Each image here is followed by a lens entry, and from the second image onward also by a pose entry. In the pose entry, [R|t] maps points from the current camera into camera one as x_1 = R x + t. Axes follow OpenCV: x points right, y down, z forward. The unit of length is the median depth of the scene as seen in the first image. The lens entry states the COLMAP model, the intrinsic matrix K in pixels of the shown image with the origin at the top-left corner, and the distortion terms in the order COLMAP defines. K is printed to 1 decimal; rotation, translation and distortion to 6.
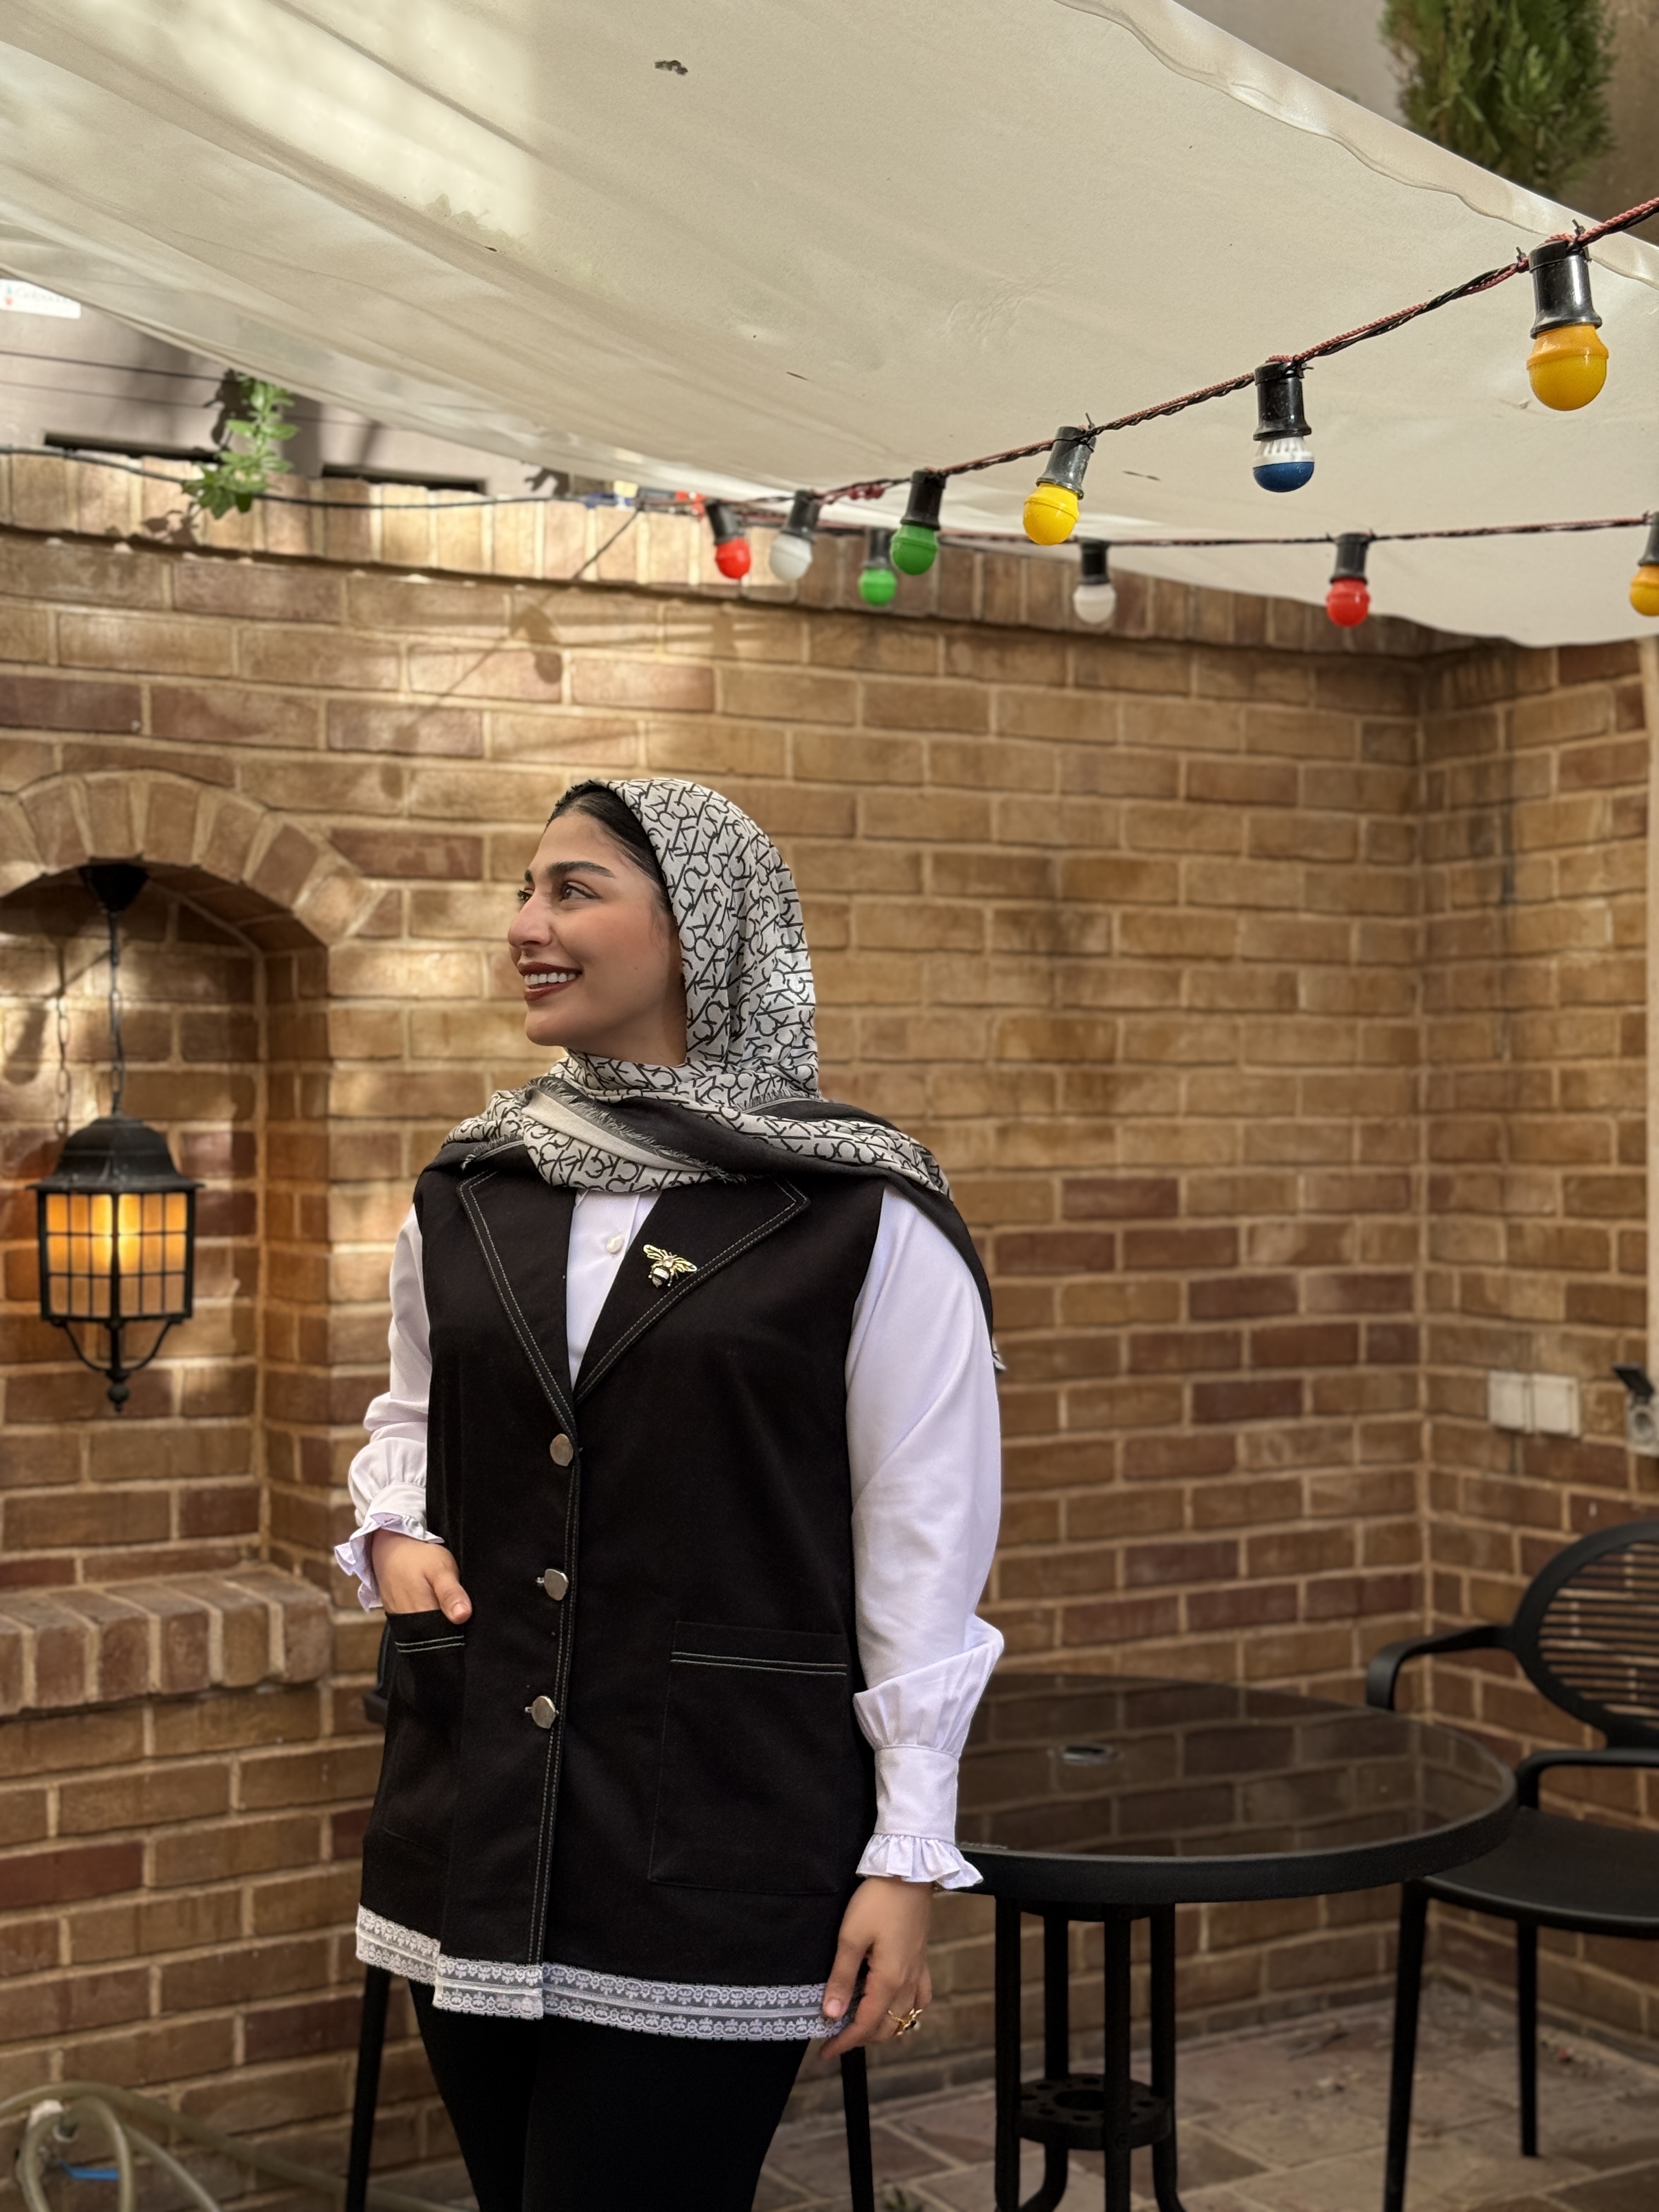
lens RADIAL K [[3027.5, 0, 813.8], [0, 3027.5, 1110.0], [0, 0, 1]] dist [0.085782, 0.000000]
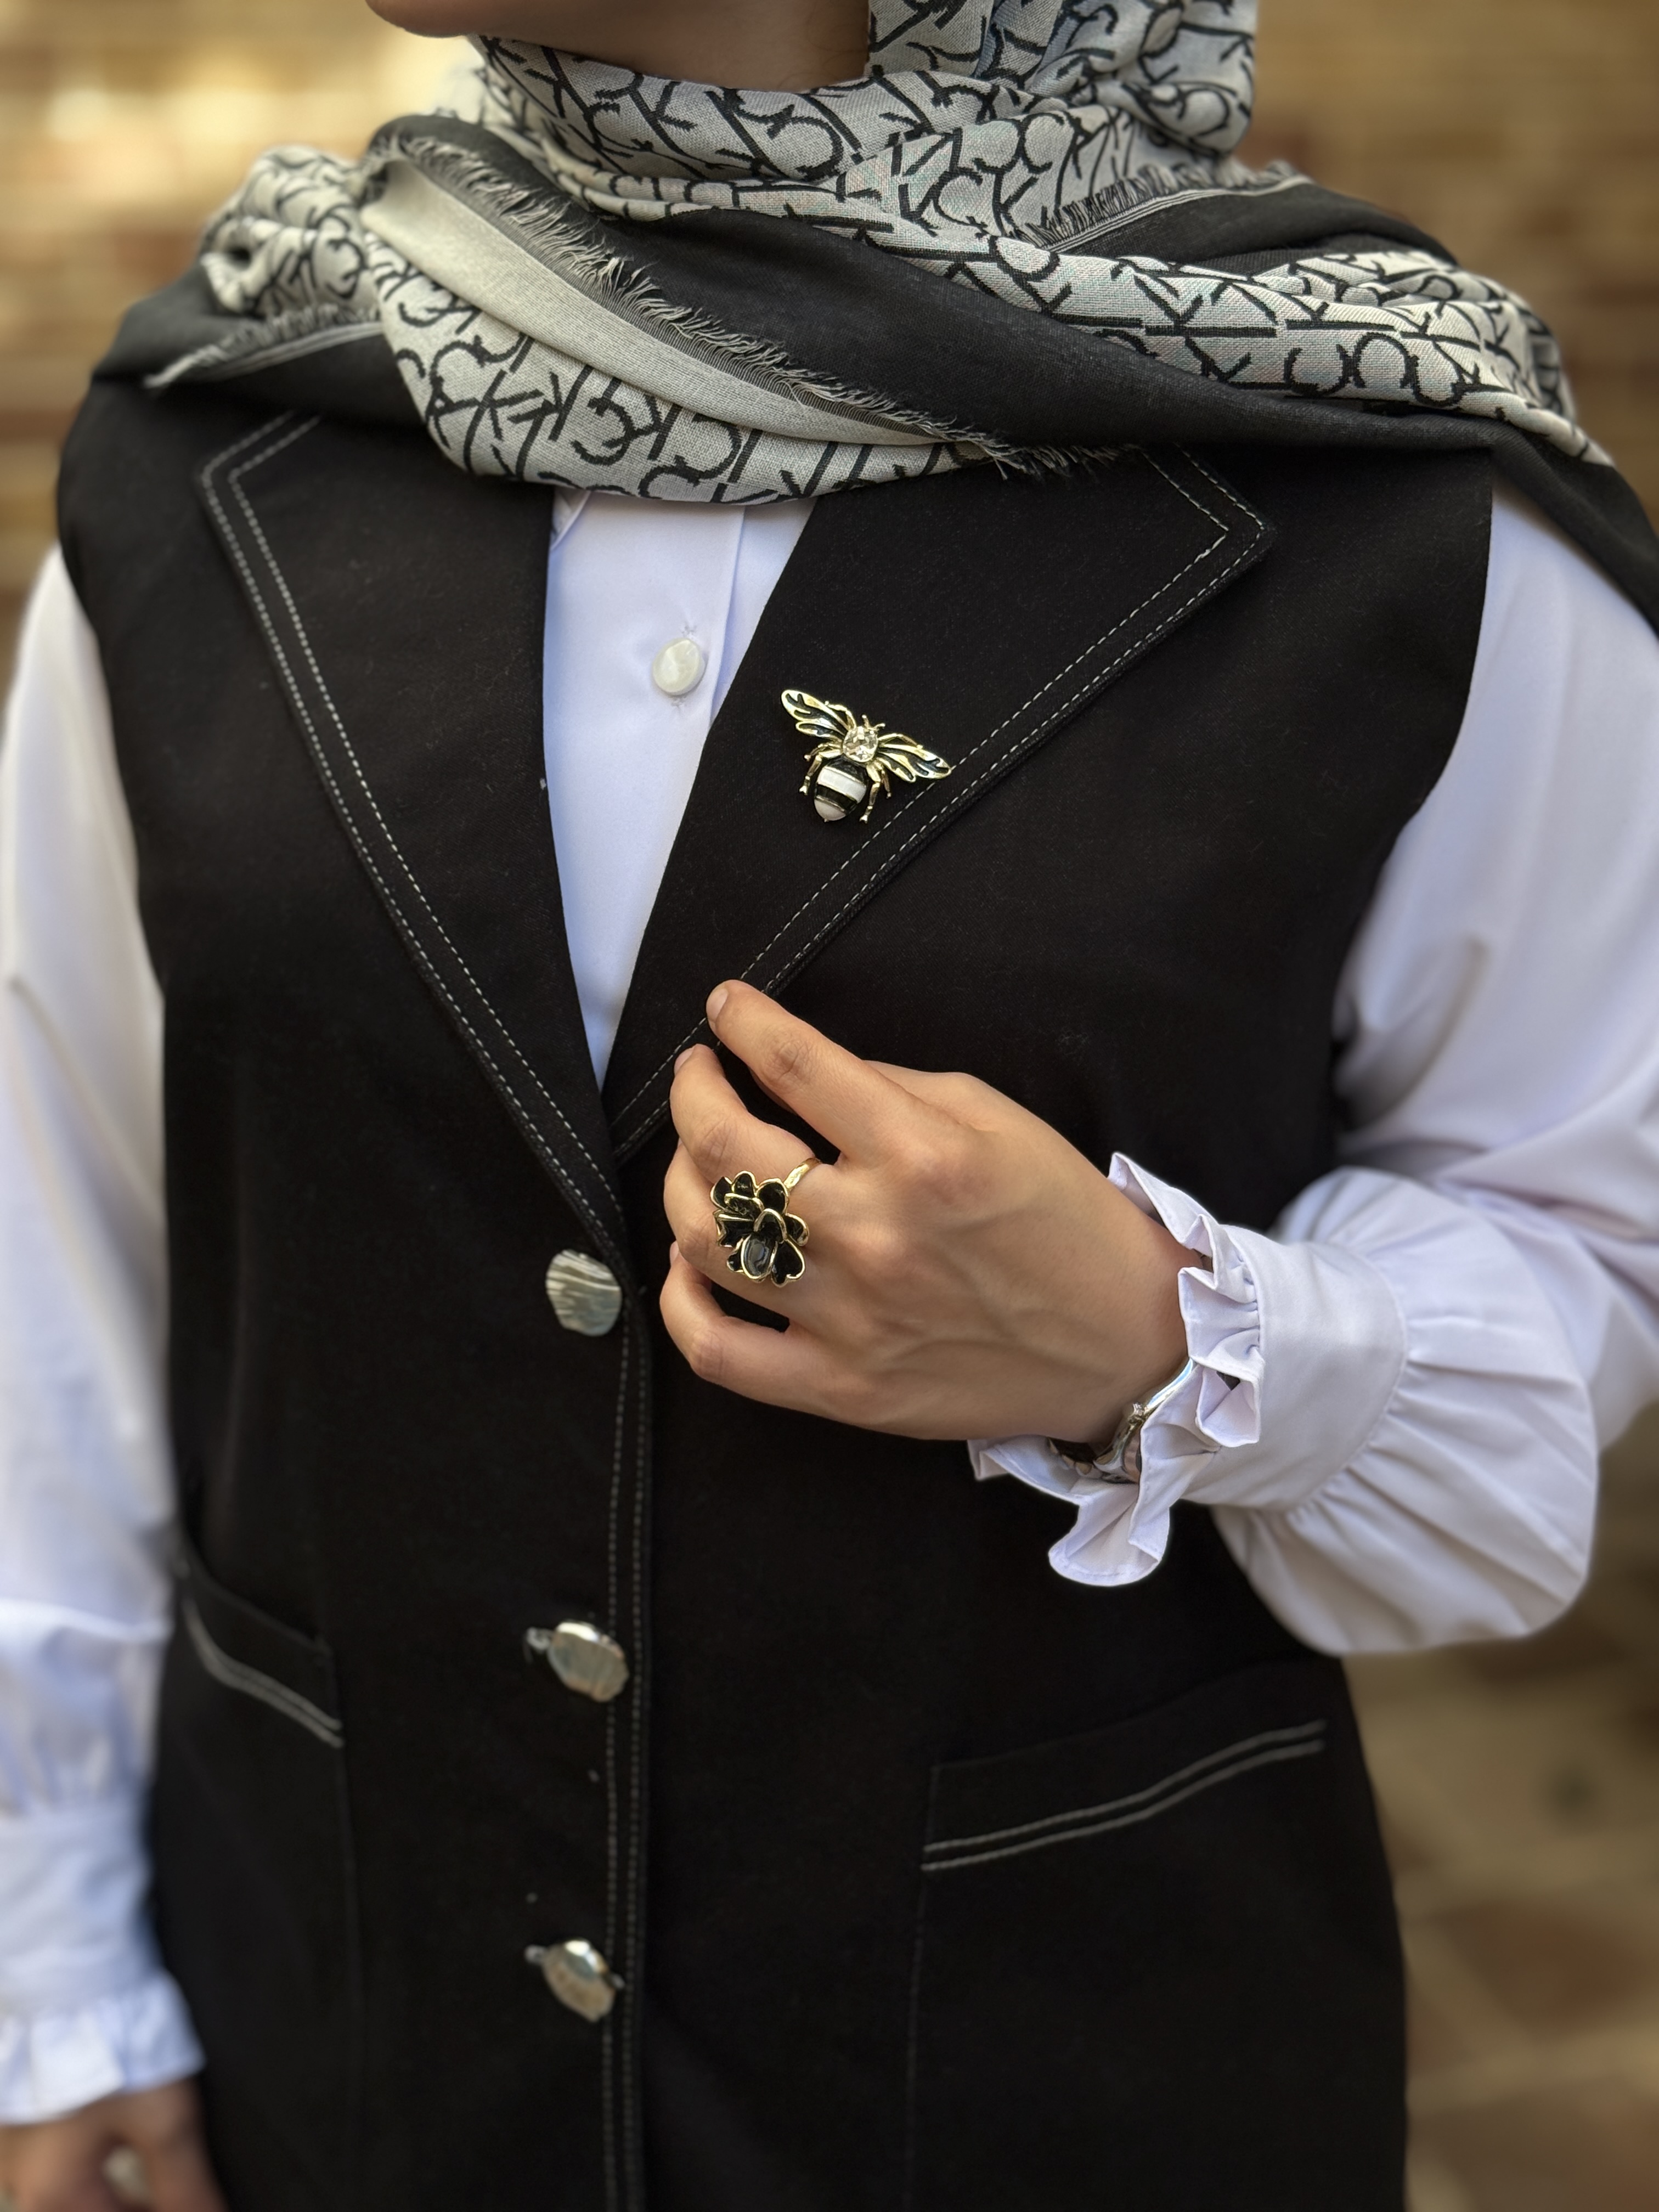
lens RADIAL K [[2649.9, 0, 877.0], [0, 2649.9, 1064.8], [0, 0, 1]] dist [0.029545, 0.000000]
pose [[0.995534, -0.053272, 0.077939, -0.069139], [0.021722, 0.932685, 0.360038, -0.020550], [-0.091873, -0.356737, 0.929676, 0.704218]]
